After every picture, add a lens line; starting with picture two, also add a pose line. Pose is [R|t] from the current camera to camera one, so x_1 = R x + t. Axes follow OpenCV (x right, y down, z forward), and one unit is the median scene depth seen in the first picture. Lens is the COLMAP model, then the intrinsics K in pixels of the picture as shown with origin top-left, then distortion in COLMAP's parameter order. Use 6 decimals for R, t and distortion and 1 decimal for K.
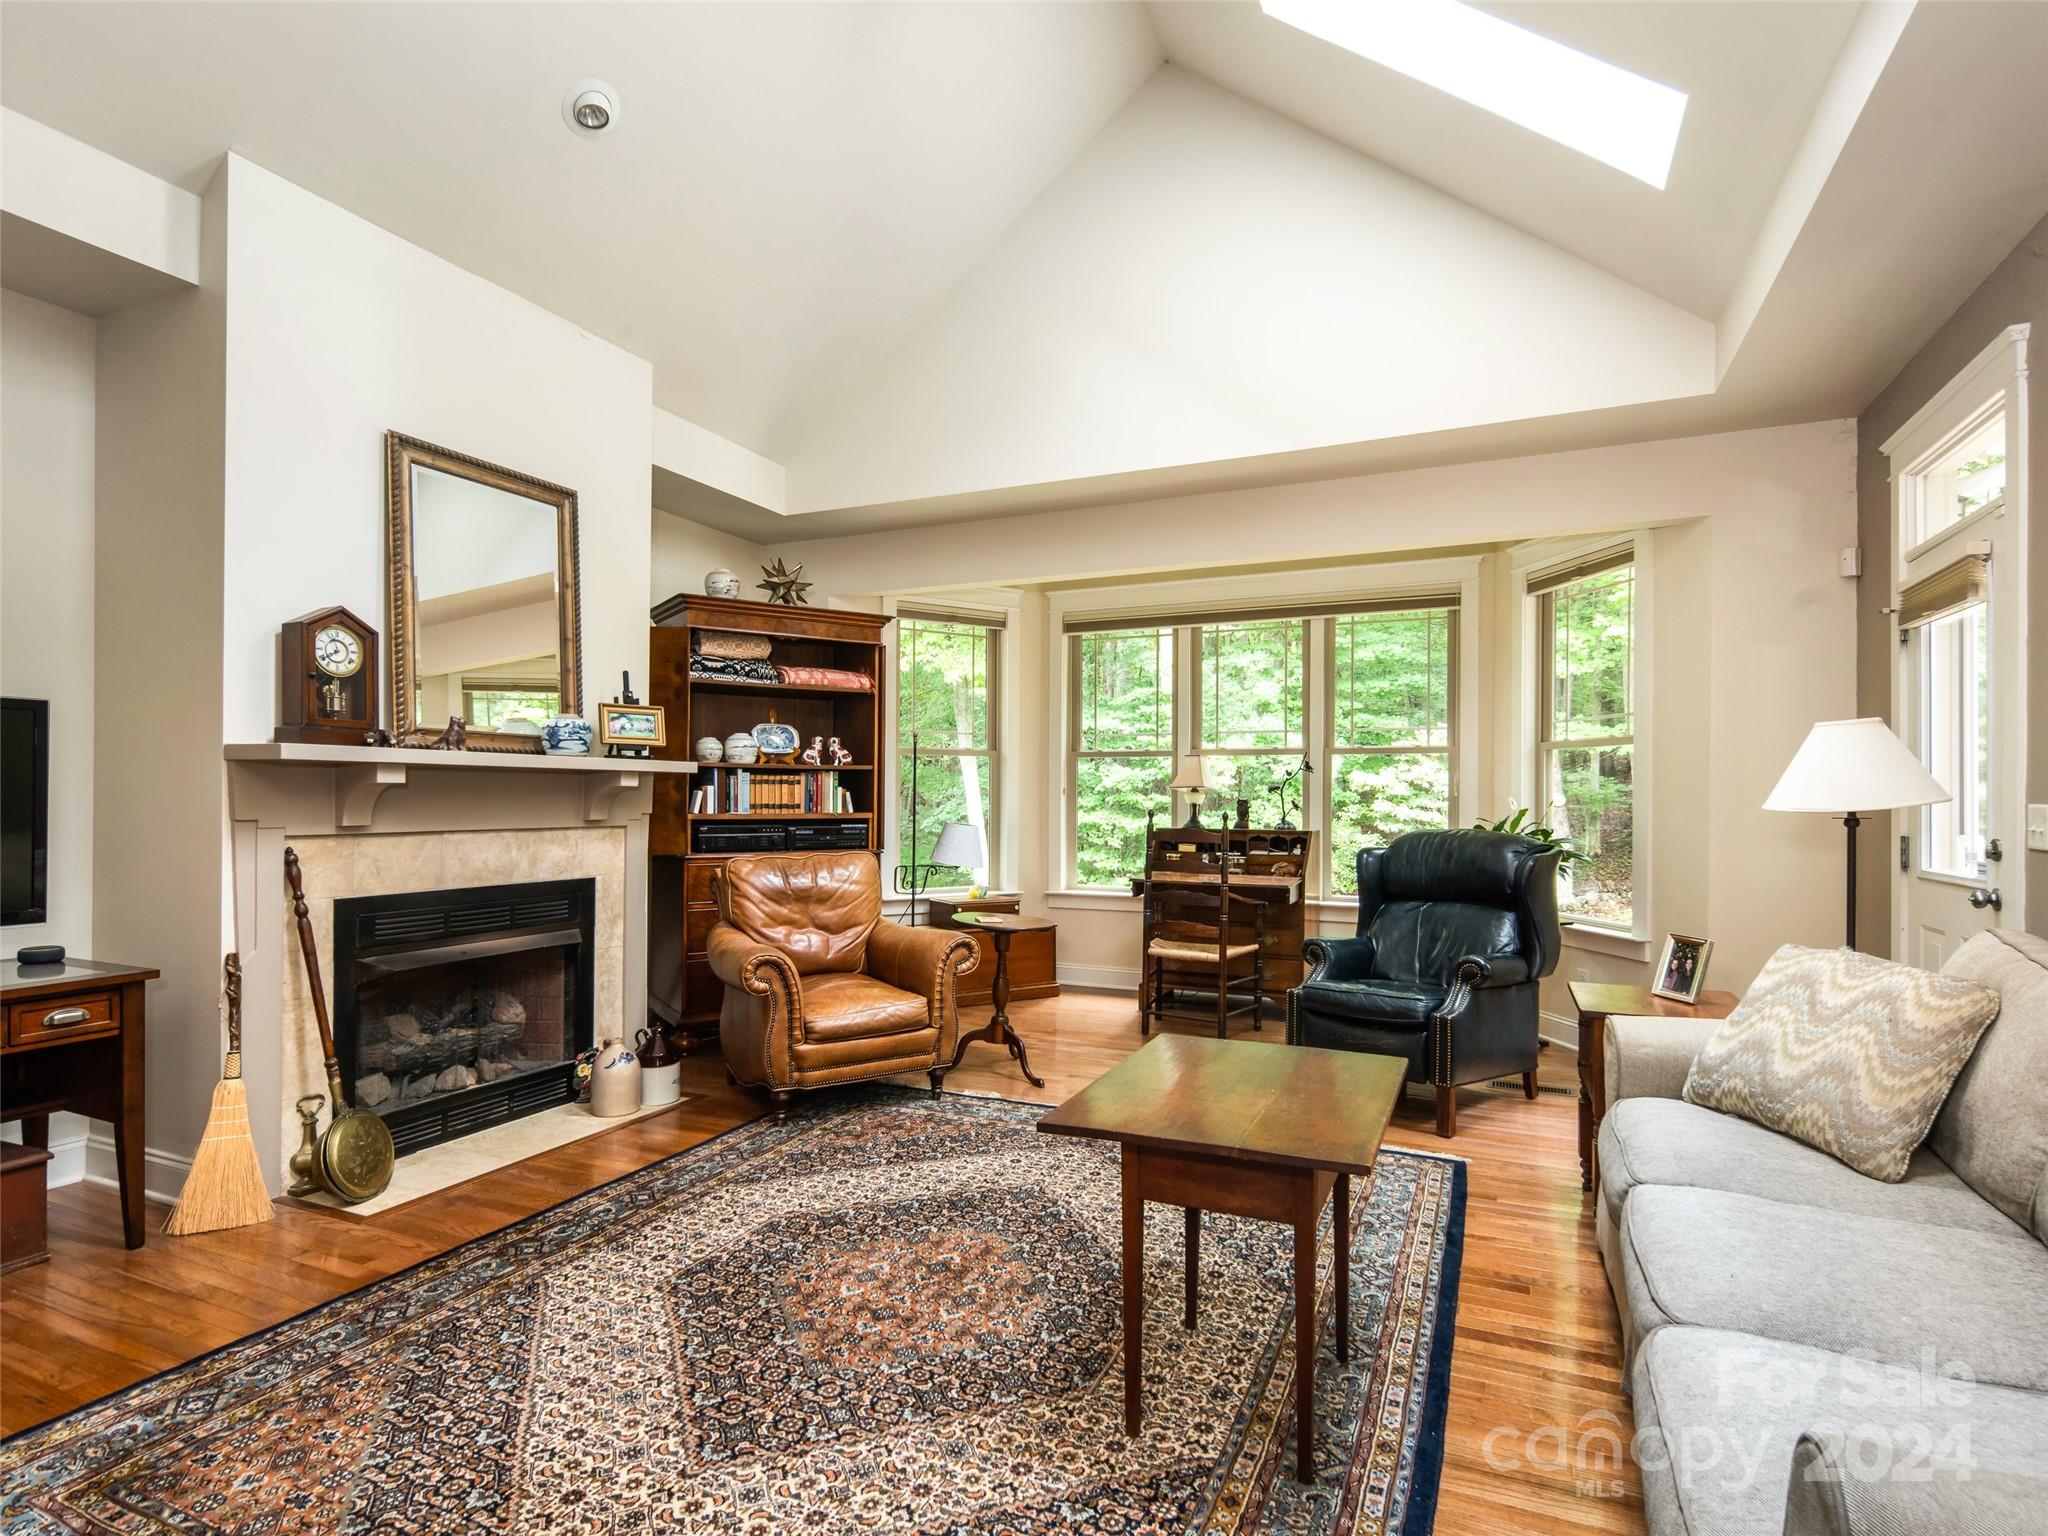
lens RADIAL K [[1061.7, 0, 999.5], [0, 1061.7, 796.6], [0, 0, 1]] dist [0.003559, 0.000467]
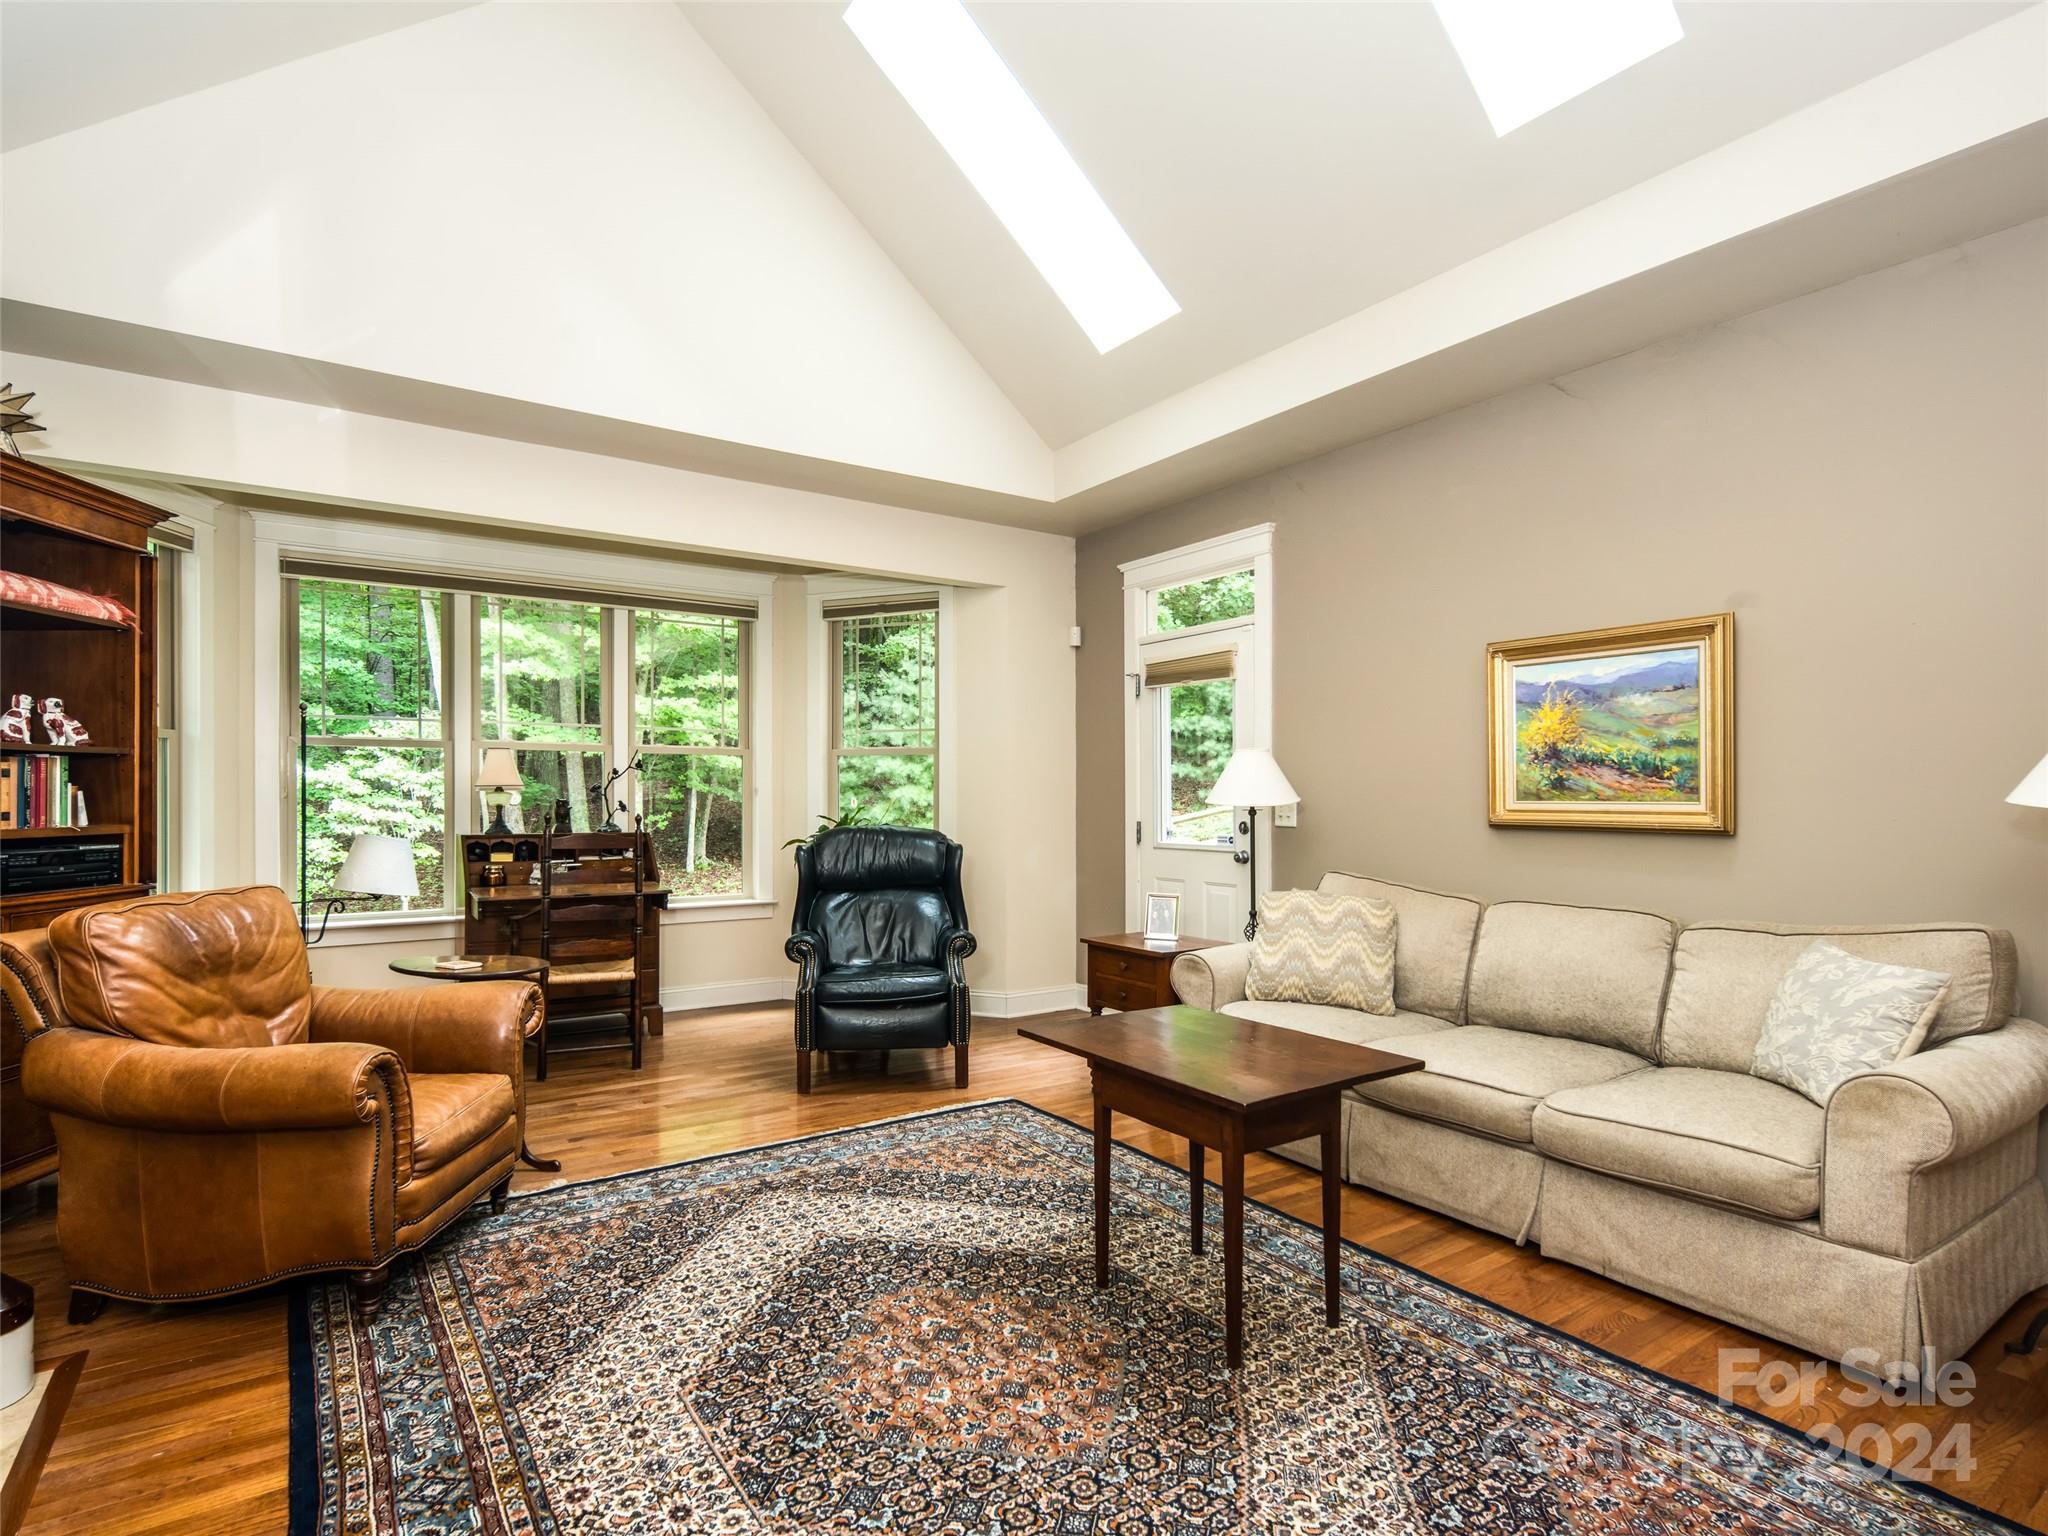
lens RADIAL K [[1061.7, 0, 999.5], [0, 1061.7, 796.6], [0, 0, 1]] dist [0.003559, 0.000467]
pose [[0.517814, -0.002357, 0.855490, -0.580433], [0.000881, 0.999997, 0.002222, -0.003027], [-0.855493, -0.000397, 0.517815, 0.374184]]
